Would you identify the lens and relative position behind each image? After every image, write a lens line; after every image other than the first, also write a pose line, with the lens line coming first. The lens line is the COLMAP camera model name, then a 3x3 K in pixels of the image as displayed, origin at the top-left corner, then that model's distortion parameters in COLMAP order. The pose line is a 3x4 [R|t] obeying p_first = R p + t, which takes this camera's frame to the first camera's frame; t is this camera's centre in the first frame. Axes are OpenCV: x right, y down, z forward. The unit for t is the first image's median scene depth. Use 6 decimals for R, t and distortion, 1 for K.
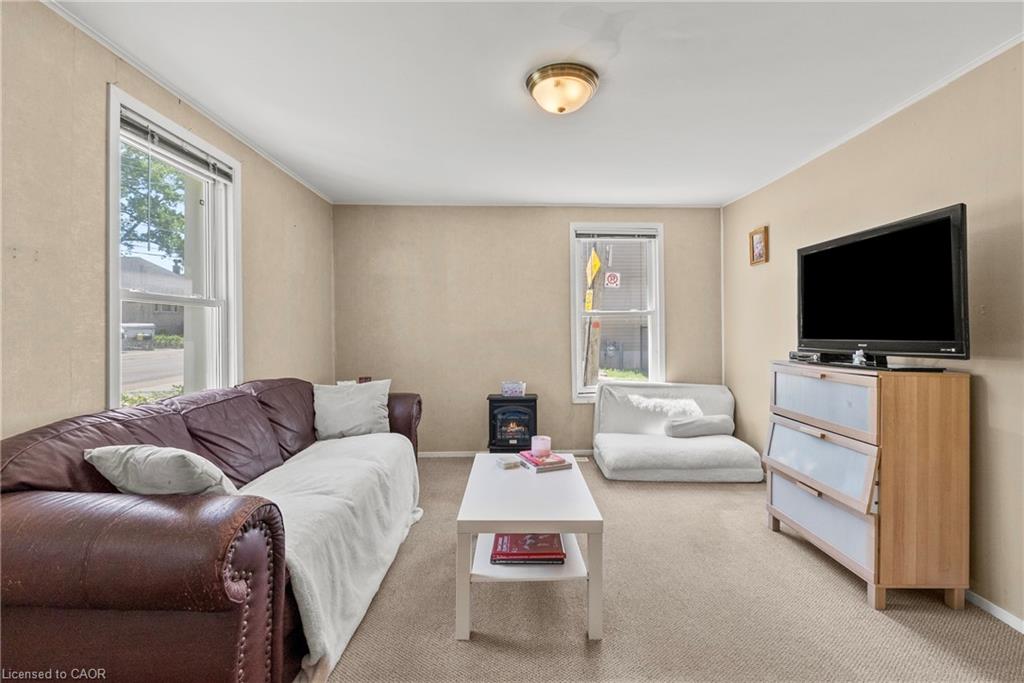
lens RADIAL K [[460.6, 0, 515.8], [0, 460.6, 321.9], [0, 0, 1]] dist [-0.002239, -0.000160]
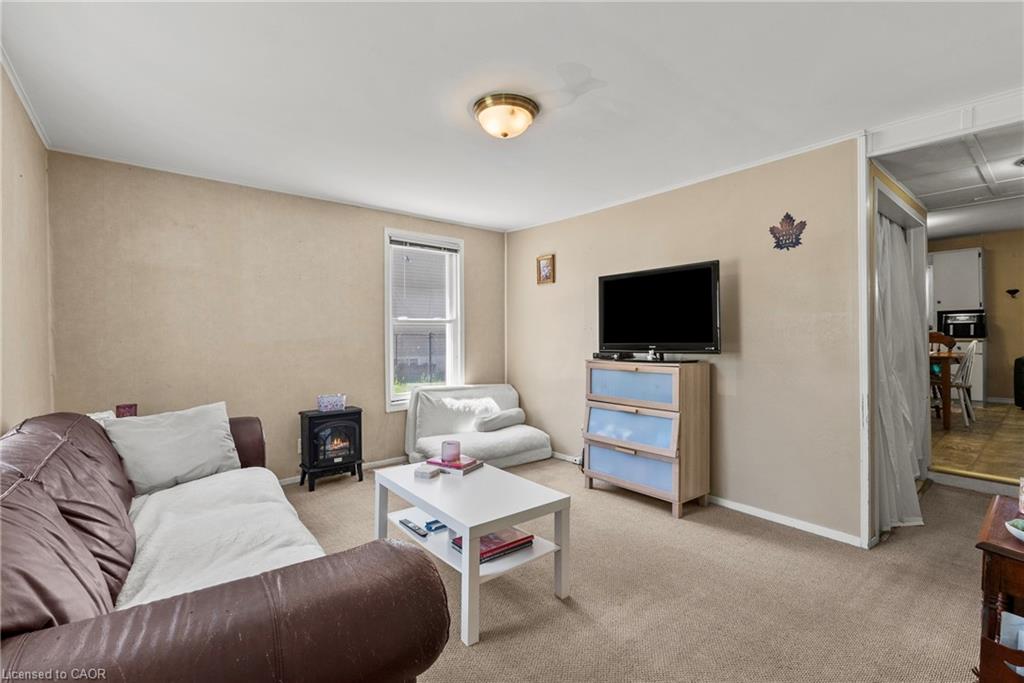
lens RADIAL K [[460.6, 0, 510.6], [0, 460.6, 334.1], [0, 0, 1]] dist [-0.007090, -0.000108]
pose [[0.786574, 0.000247, 0.617496, -0.393781], [-0.006764, 0.999943, 0.008215, 0.000576], [-0.617459, -0.010638, 0.786531, 0.094943]]
